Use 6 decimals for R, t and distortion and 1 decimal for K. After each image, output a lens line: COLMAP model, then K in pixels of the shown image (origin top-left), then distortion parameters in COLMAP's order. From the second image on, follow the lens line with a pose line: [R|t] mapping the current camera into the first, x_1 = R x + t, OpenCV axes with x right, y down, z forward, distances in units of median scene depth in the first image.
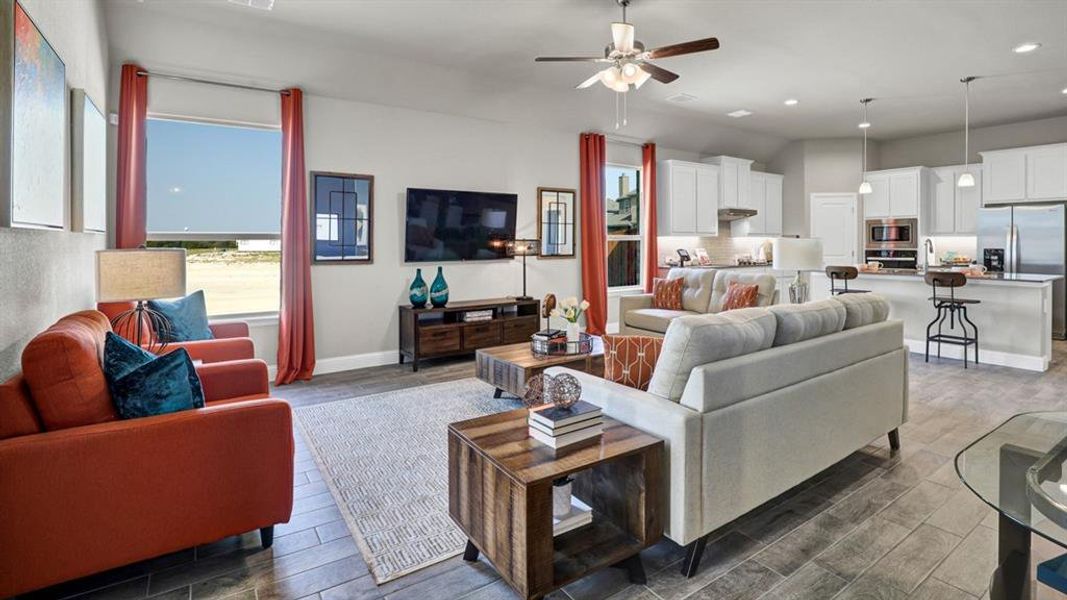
lens RADIAL K [[498.1, 0, 539.7], [0, 498.1, 256.8], [0, 0, 1]] dist [-0.026777, -0.000551]
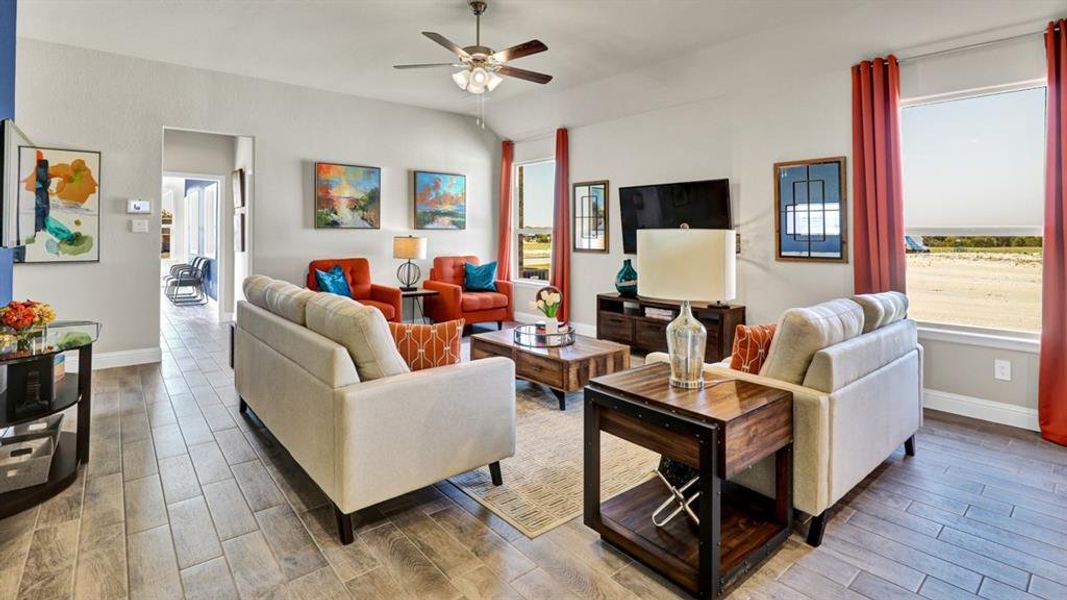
lens RADIAL K [[507.1, 0, 530.8], [0, 507.1, 222.8], [0, 0, 1]] dist [-0.026459, 0.001147]
pose [[0.099873, -0.020096, -0.994797, 0.608955], [-0.039936, 0.998909, -0.024189, -0.016278], [0.994198, 0.042144, 0.098962, 0.486119]]
